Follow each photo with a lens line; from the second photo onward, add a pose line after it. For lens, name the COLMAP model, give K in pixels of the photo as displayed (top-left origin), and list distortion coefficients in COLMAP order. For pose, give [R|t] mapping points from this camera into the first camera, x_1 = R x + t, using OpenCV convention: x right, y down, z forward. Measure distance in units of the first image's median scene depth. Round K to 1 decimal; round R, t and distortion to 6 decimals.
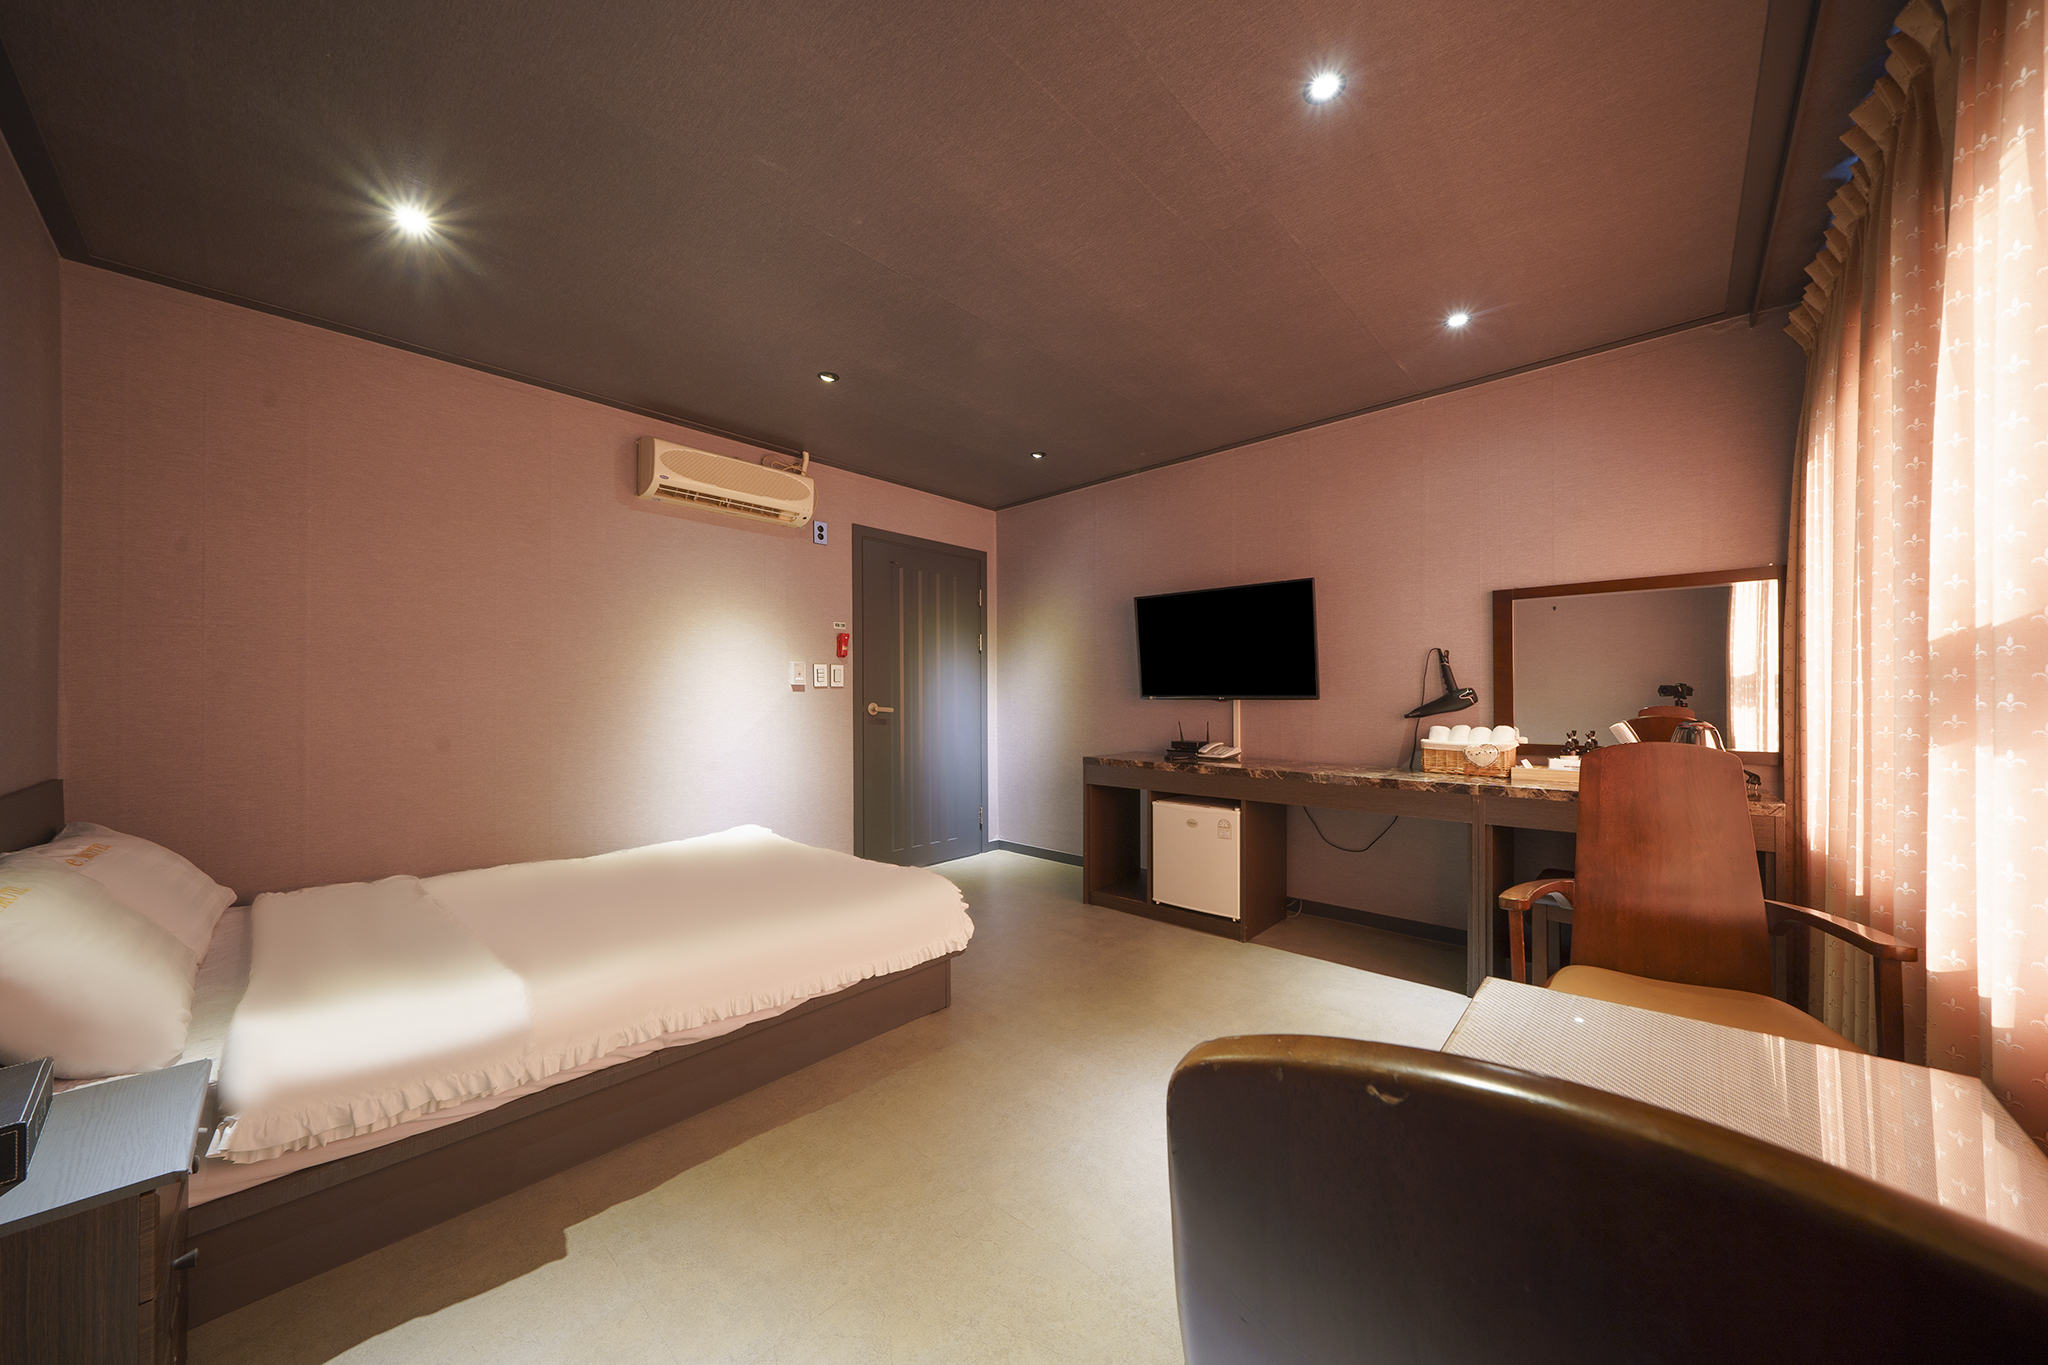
lens RADIAL K [[701.6, 0, 1019.3], [0, 701.6, 694.0], [0, 0, 1]] dist [-0.005576, 0.000199]
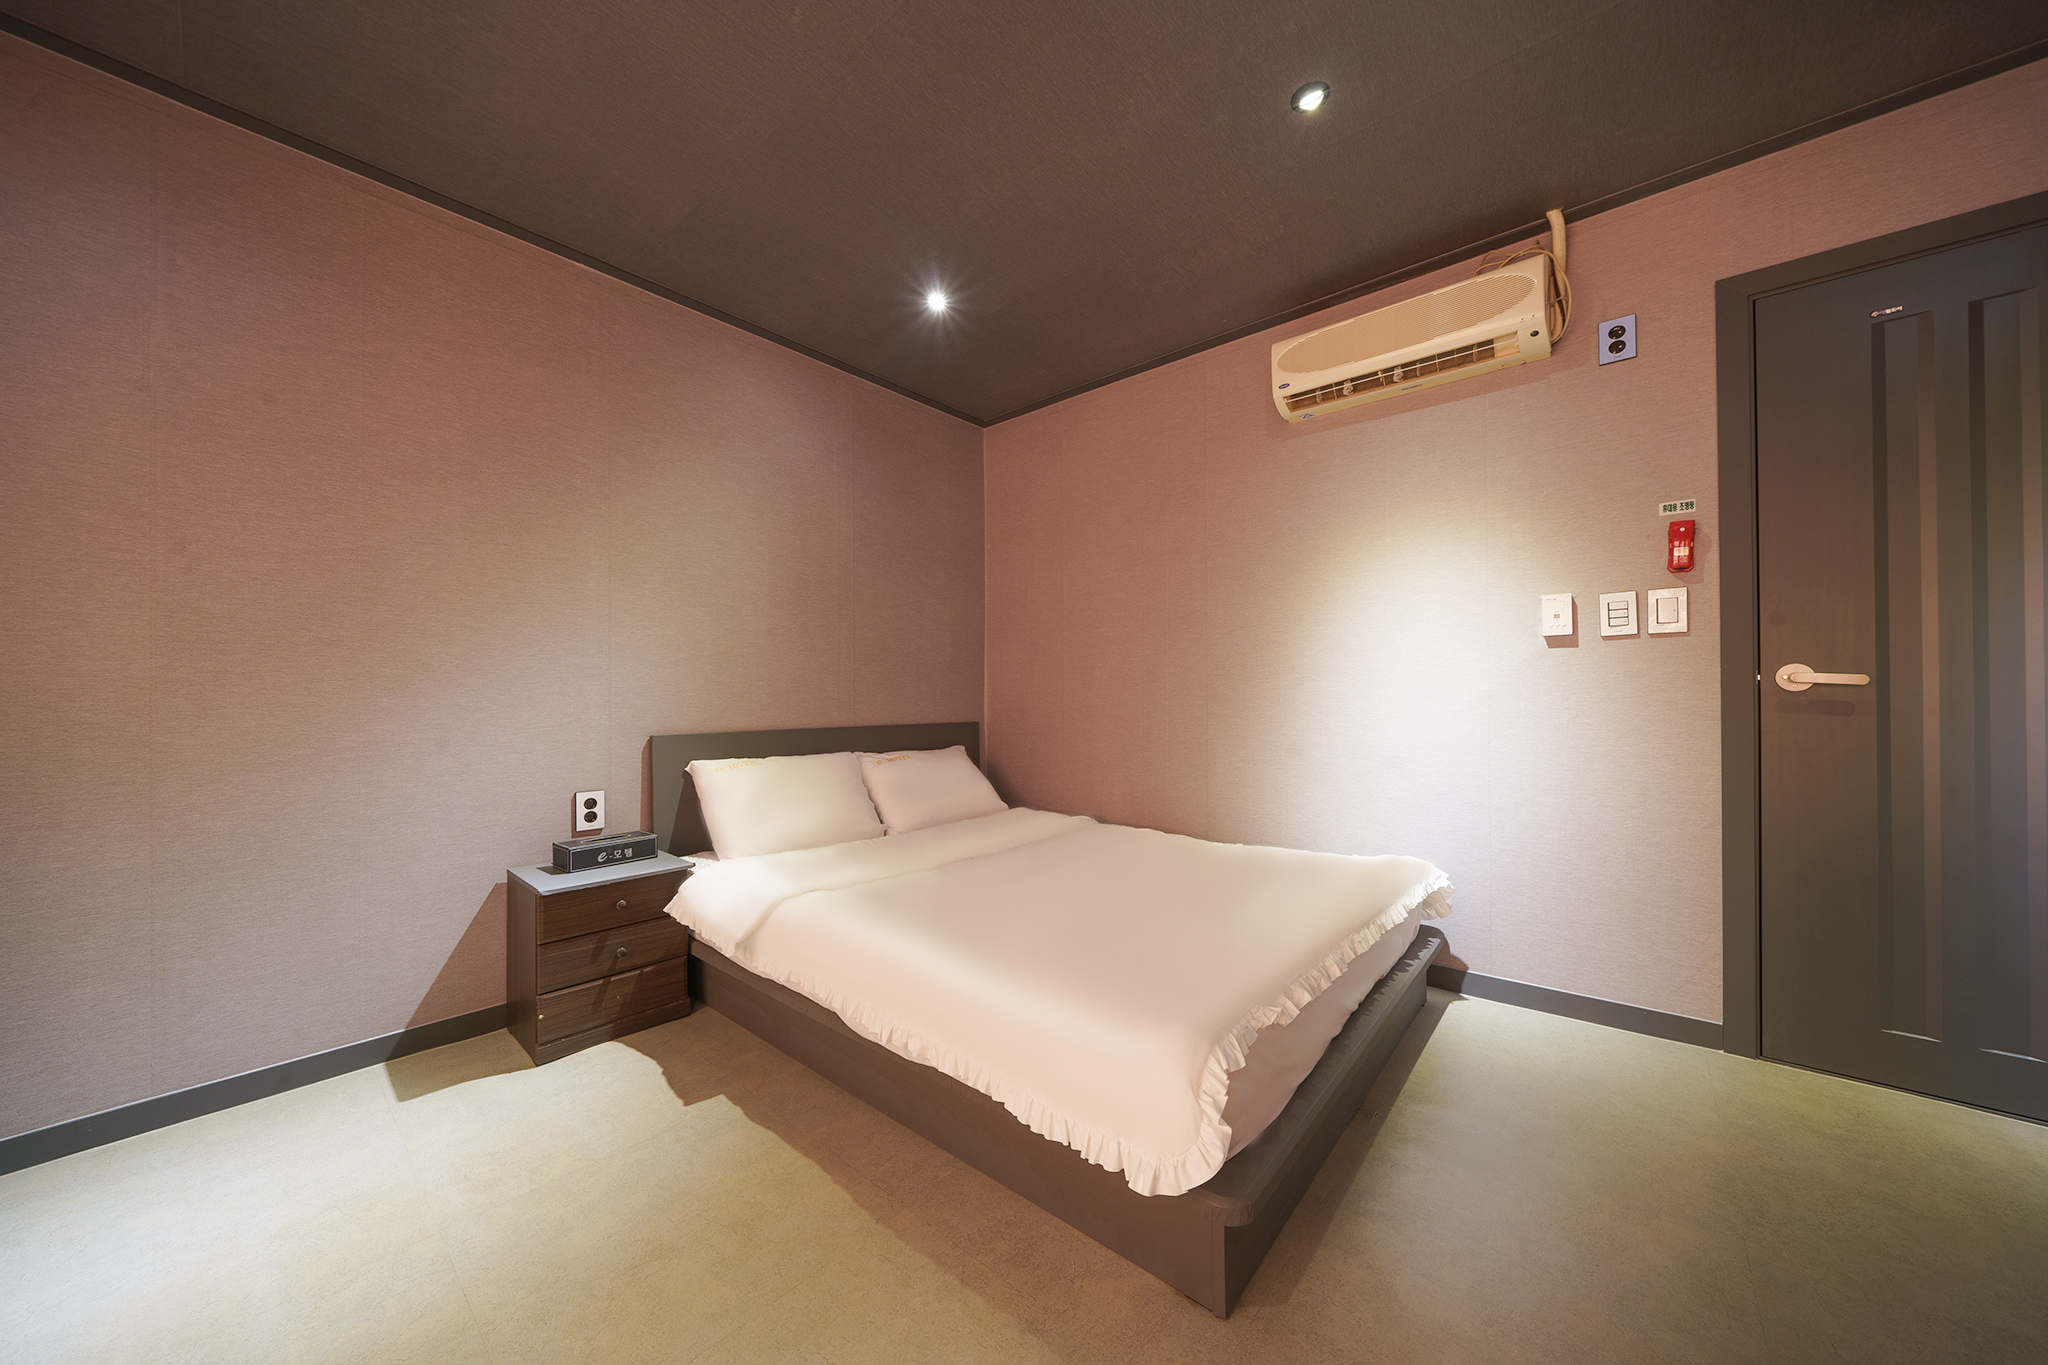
lens RADIAL K [[701.6, 0, 1019.3], [0, 701.6, 694.0], [0, 0, 1]] dist [-0.005576, 0.000199]
pose [[0.040767, 0.004181, -0.999160, 0.231320], [0.017278, 0.999839, 0.004888, 0.023755], [0.999019, -0.017462, 0.040689, 0.569440]]
